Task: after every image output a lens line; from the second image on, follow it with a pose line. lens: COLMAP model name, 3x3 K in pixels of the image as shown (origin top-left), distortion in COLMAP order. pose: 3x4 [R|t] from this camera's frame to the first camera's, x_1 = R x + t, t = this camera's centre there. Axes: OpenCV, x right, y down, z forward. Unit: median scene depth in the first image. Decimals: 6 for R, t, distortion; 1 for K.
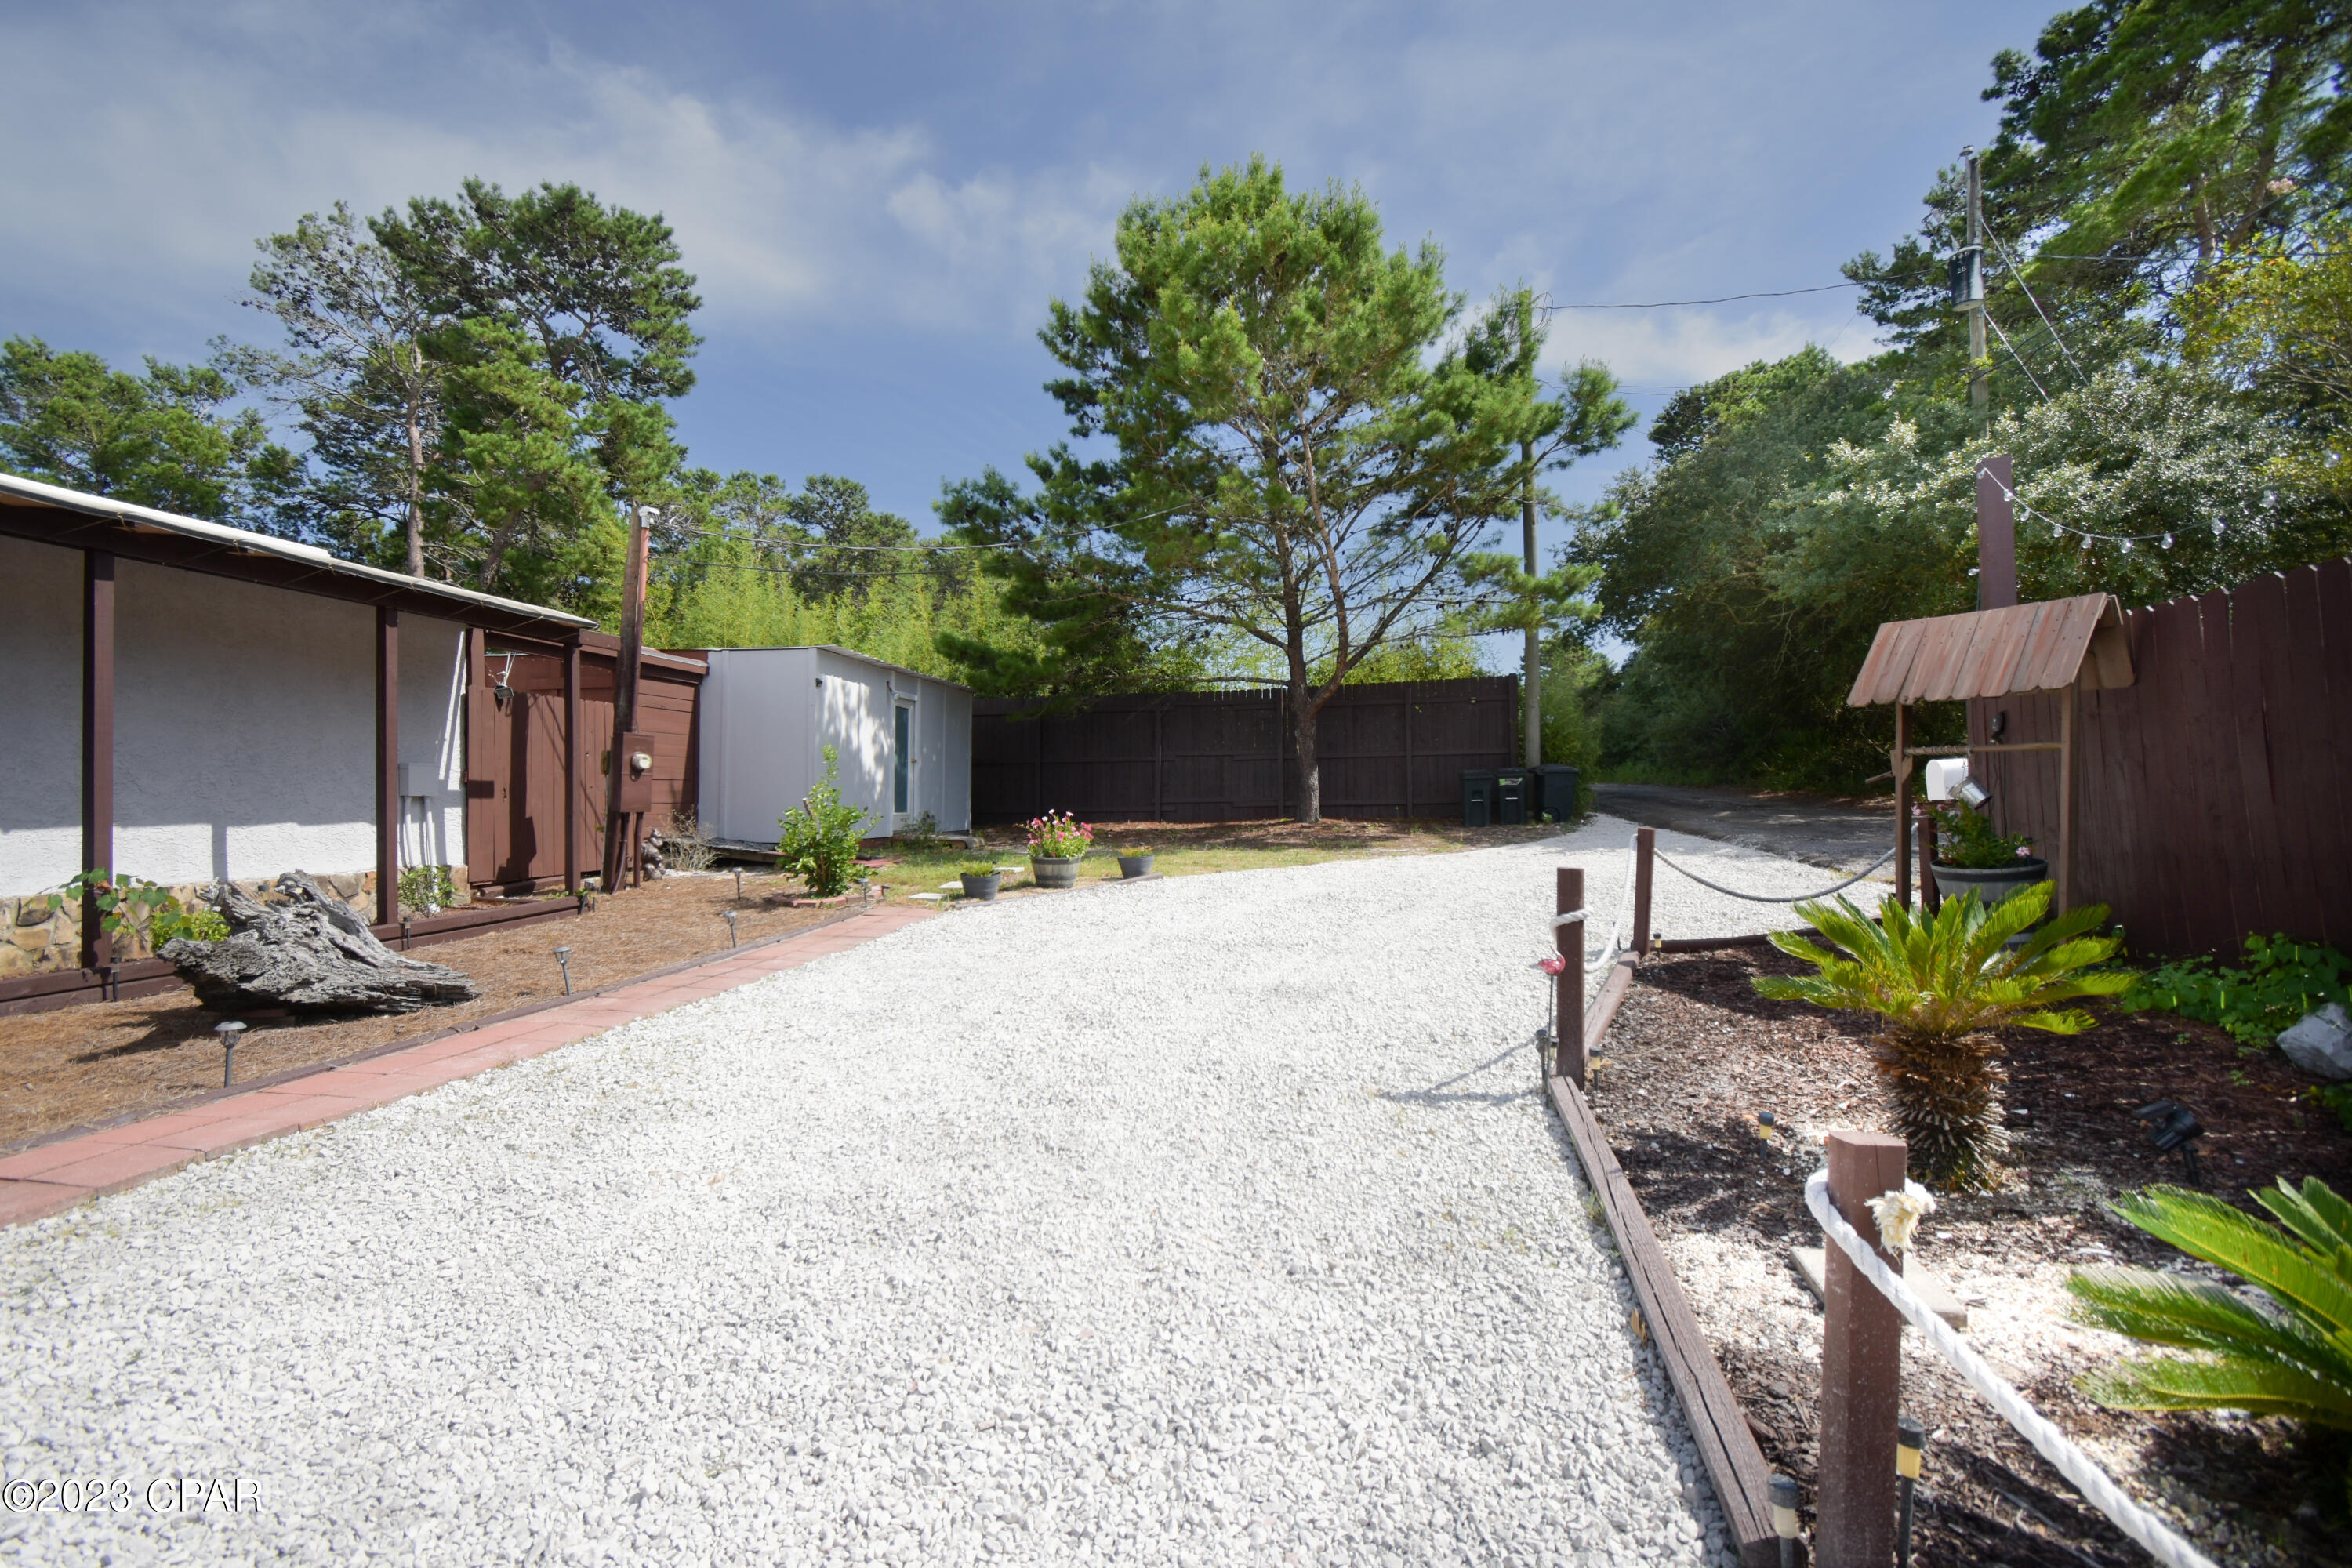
lens RADIAL K [[1021.2, 0, 1148.9], [0, 1021.2, 781.1], [0, 0, 1]] dist [0.005483, -0.000025]
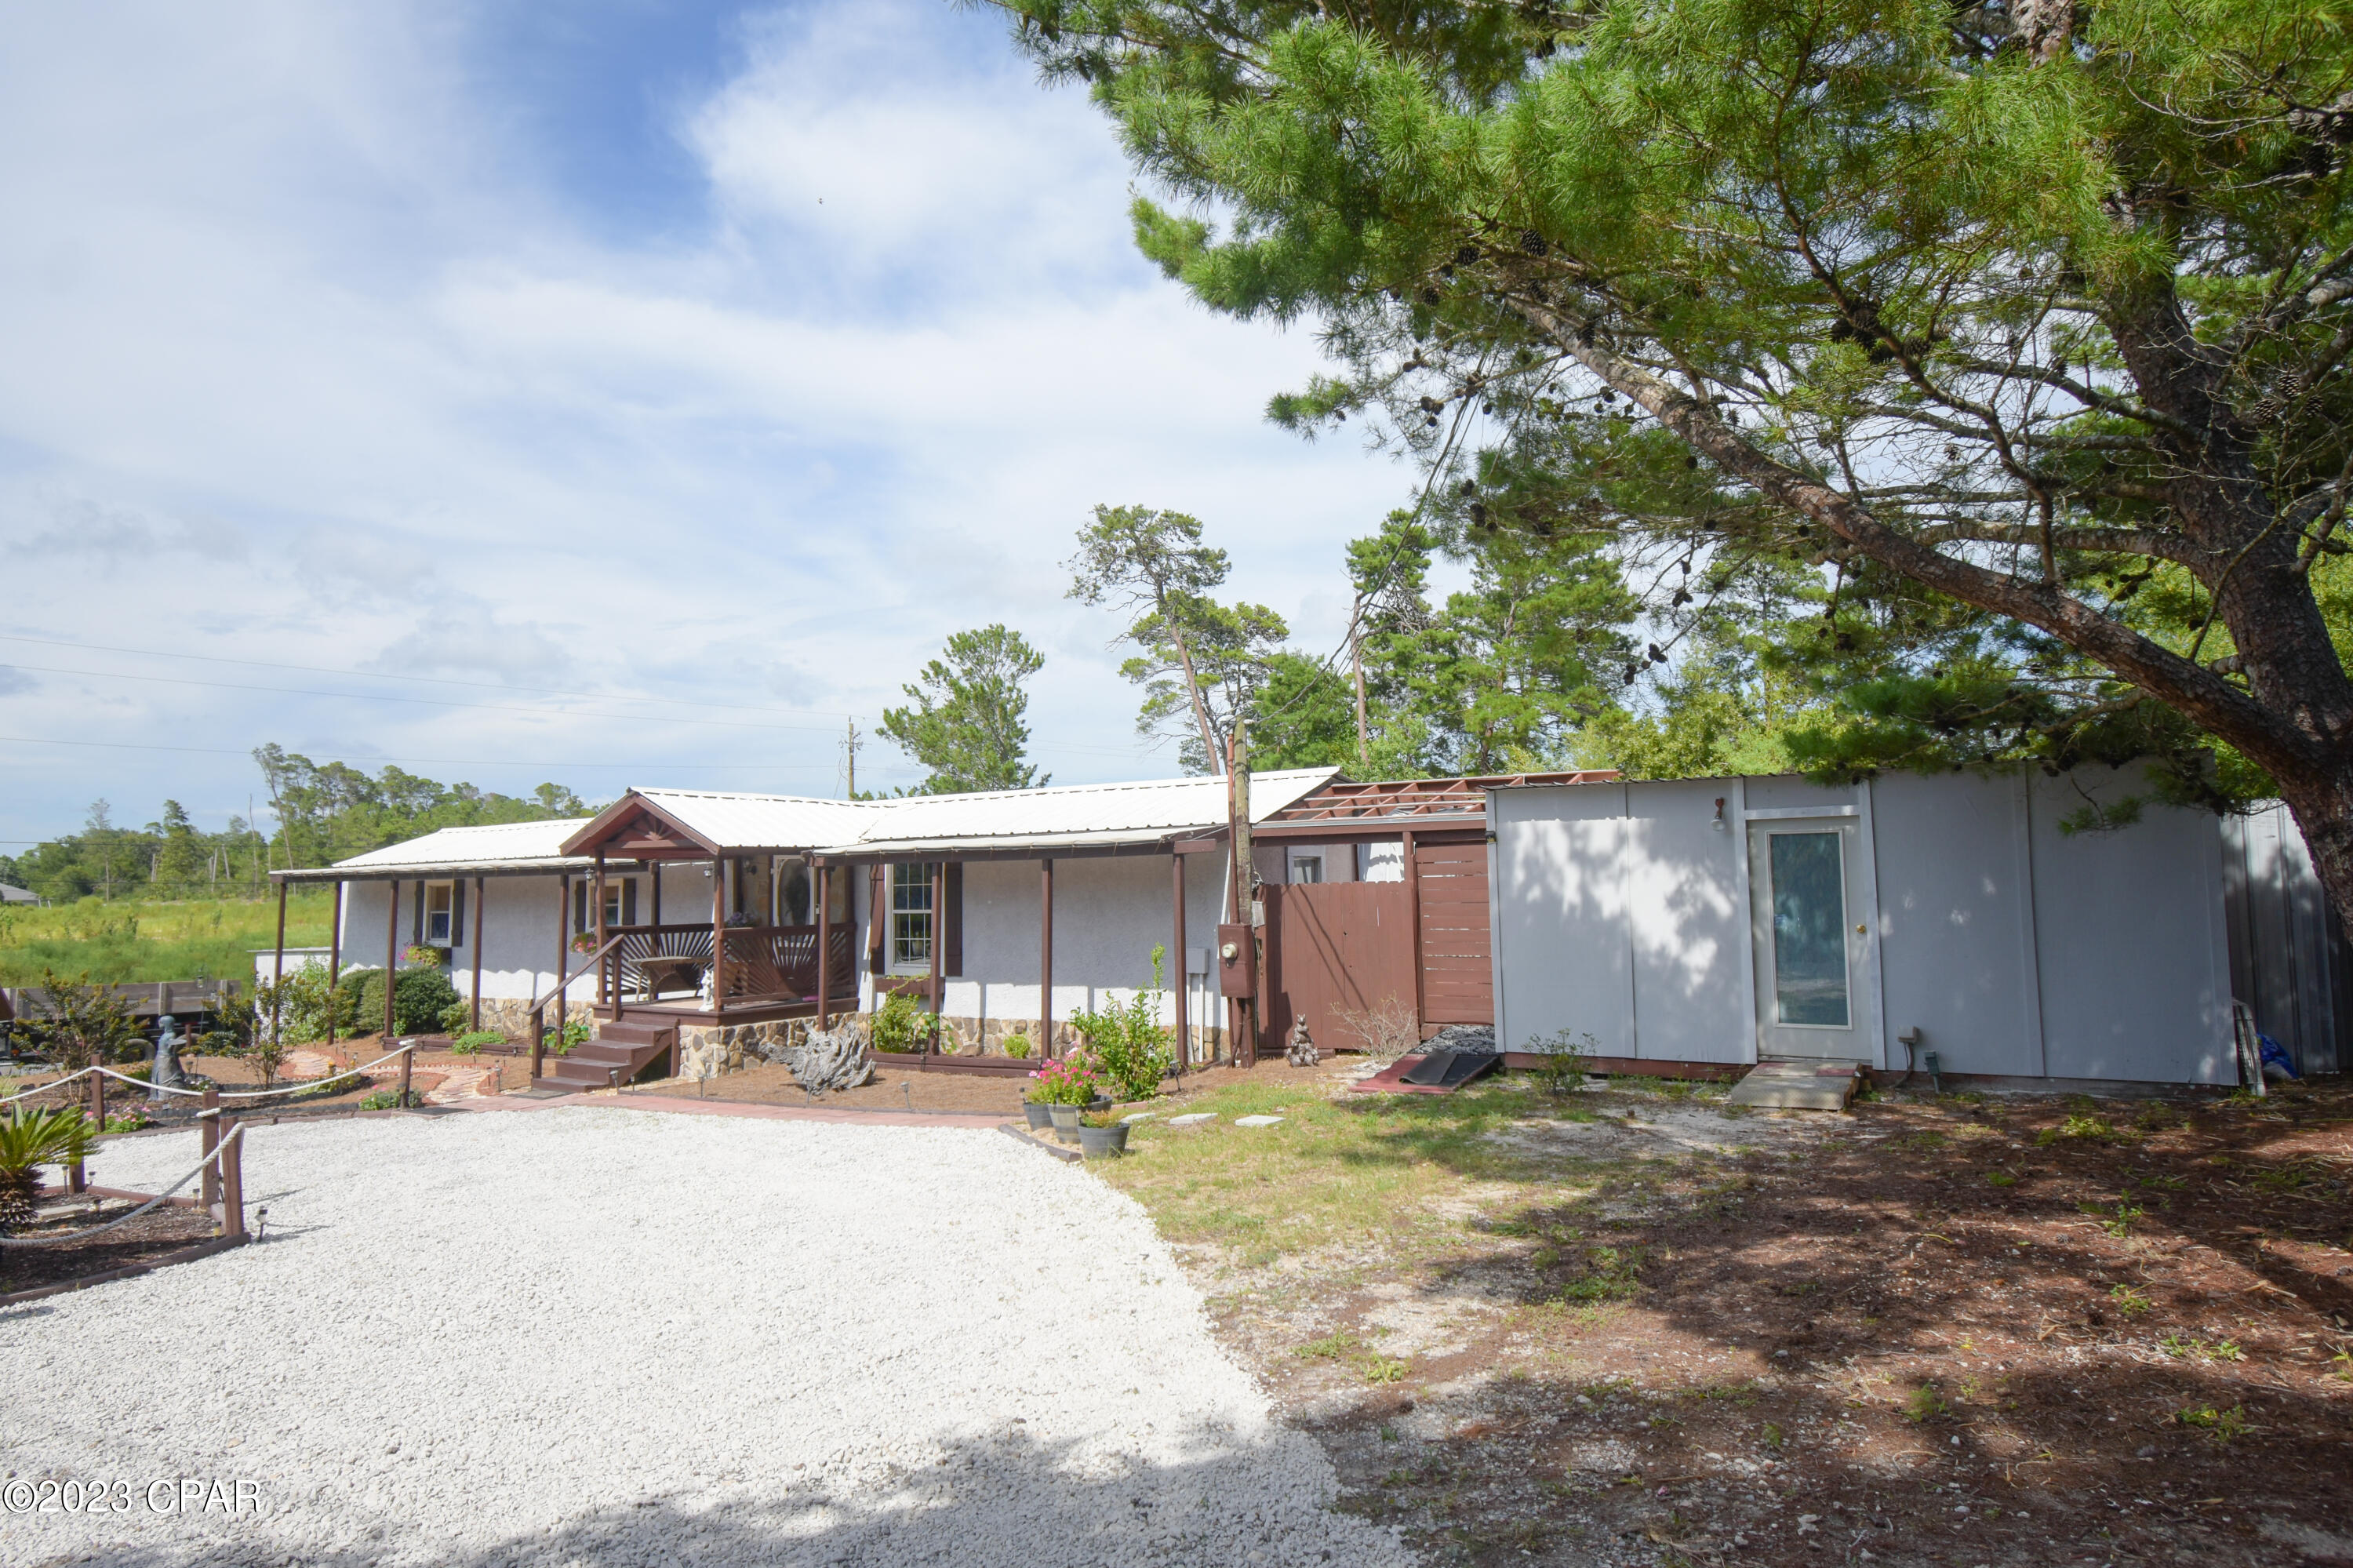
lens RADIAL K [[1185.7, 0, 1054.3], [0, 1185.7, 807.9], [0, 0, 1]] dist [-0.001280, -0.000461]
pose [[-0.325535, -0.064759, -0.943310, 0.506949], [0.039669, 0.995838, -0.082055, -0.048734], [0.944697, -0.064132, -0.321612, 0.810750]]
